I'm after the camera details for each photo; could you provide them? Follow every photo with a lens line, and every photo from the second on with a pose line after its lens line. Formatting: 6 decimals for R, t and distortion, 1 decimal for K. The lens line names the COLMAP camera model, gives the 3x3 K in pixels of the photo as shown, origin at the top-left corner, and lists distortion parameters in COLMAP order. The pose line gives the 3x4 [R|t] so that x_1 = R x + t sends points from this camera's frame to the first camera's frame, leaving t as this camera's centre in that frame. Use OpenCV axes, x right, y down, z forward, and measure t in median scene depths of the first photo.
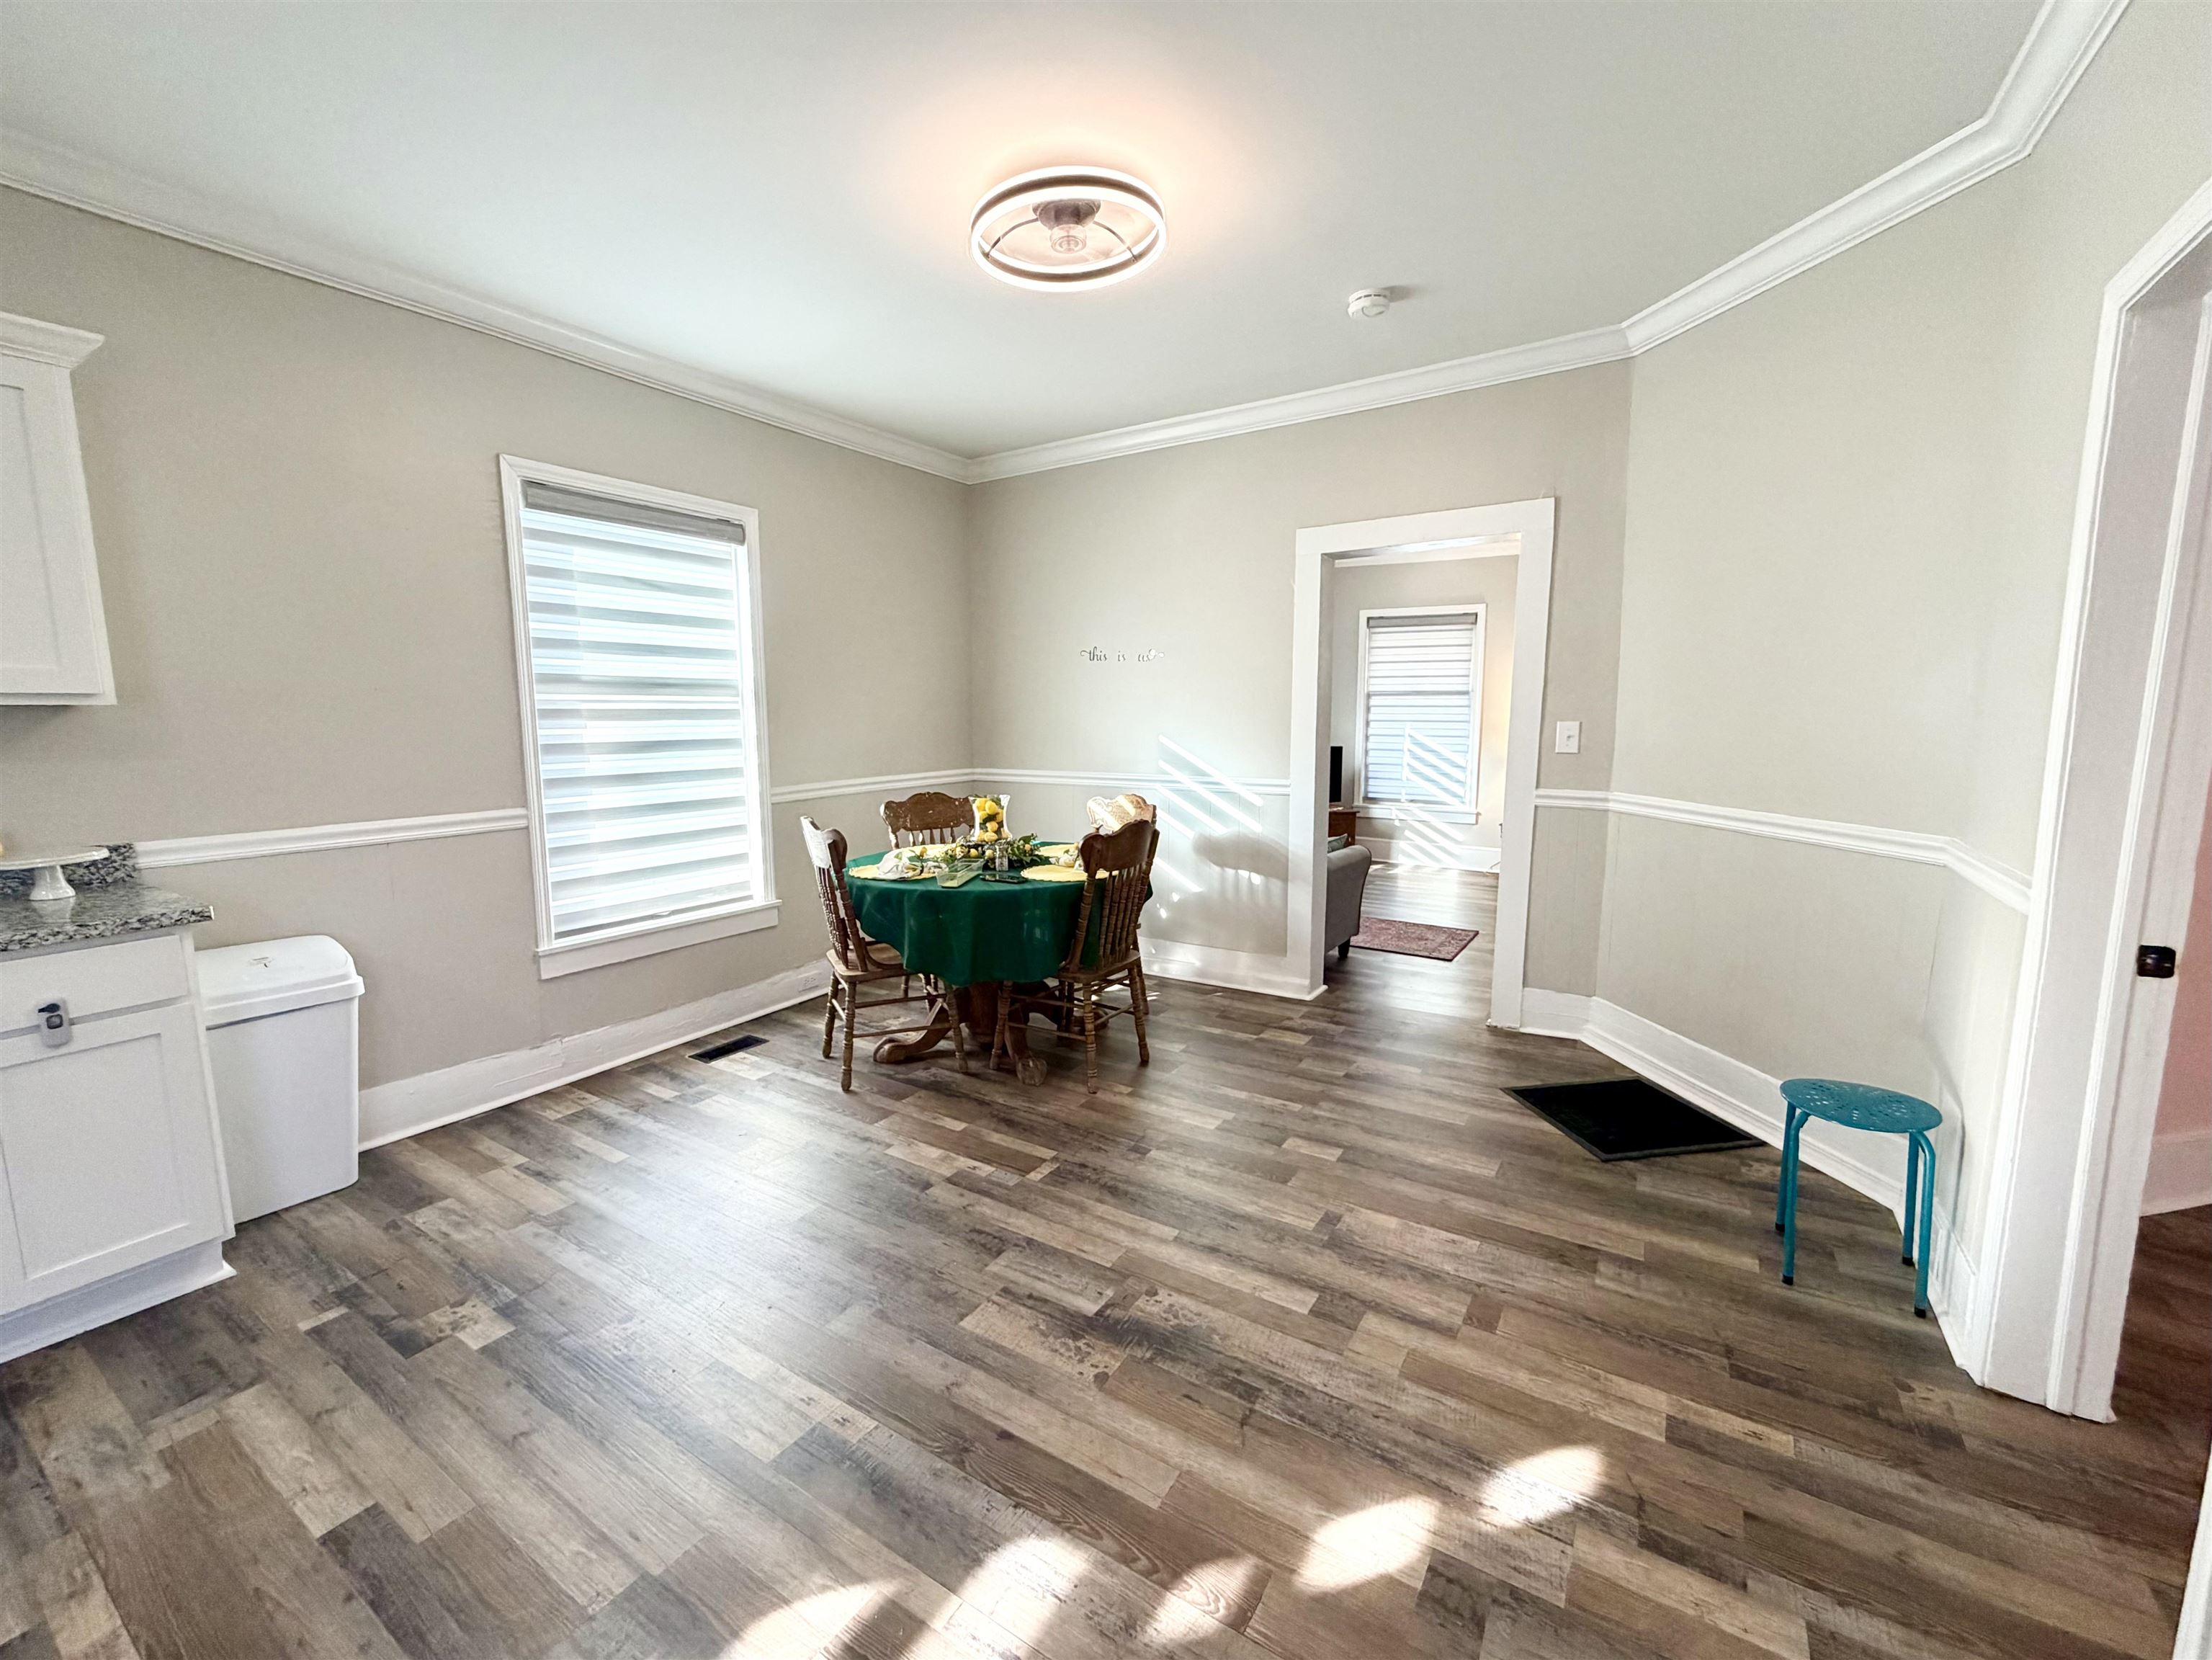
lens RADIAL K [[917.0, 0, 1074.0], [0, 917.0, 831.7], [0, 0, 1]] dist [0.001564, 0.000779]
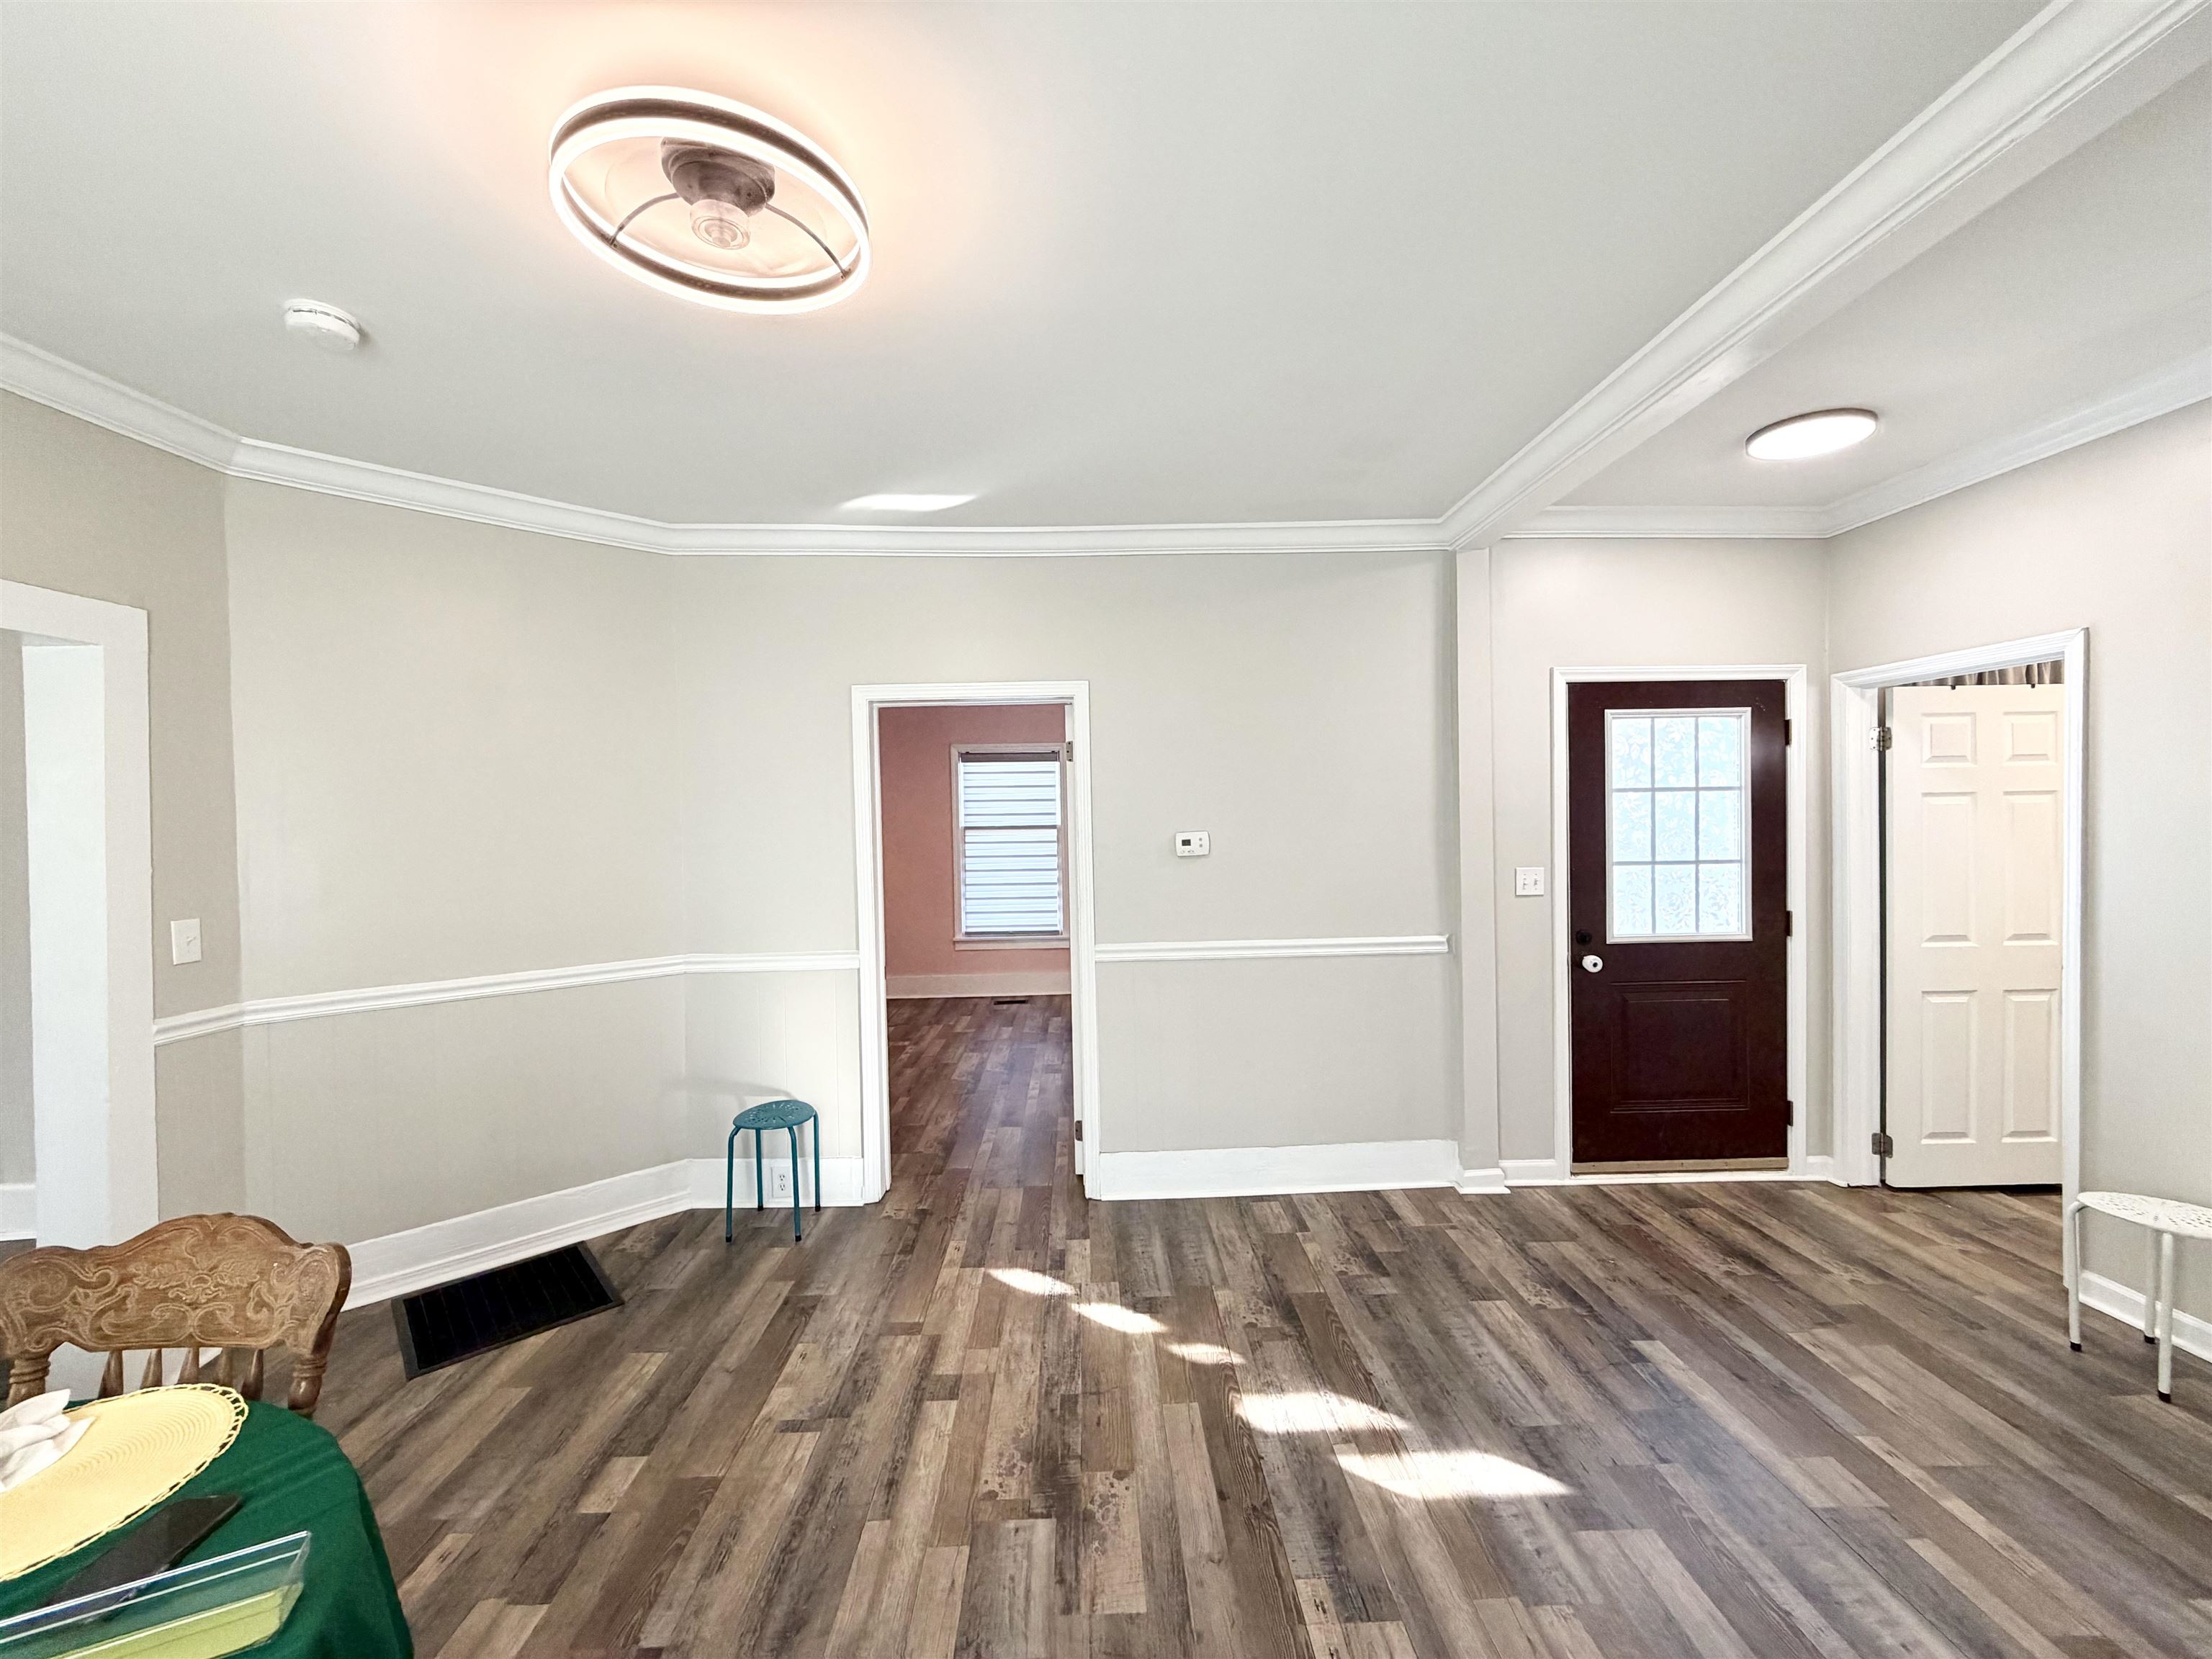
lens RADIAL K [[895.1, 0, 1106.0], [0, 895.1, 829.5], [0, 0, 1]] dist [0.002351, 0.000163]
pose [[-0.579661, 0.007499, 0.814823, -0.551067], [0.133223, 0.987375, 0.085686, -0.184320], [-0.803894, 0.158222, -0.573342, 0.967438]]
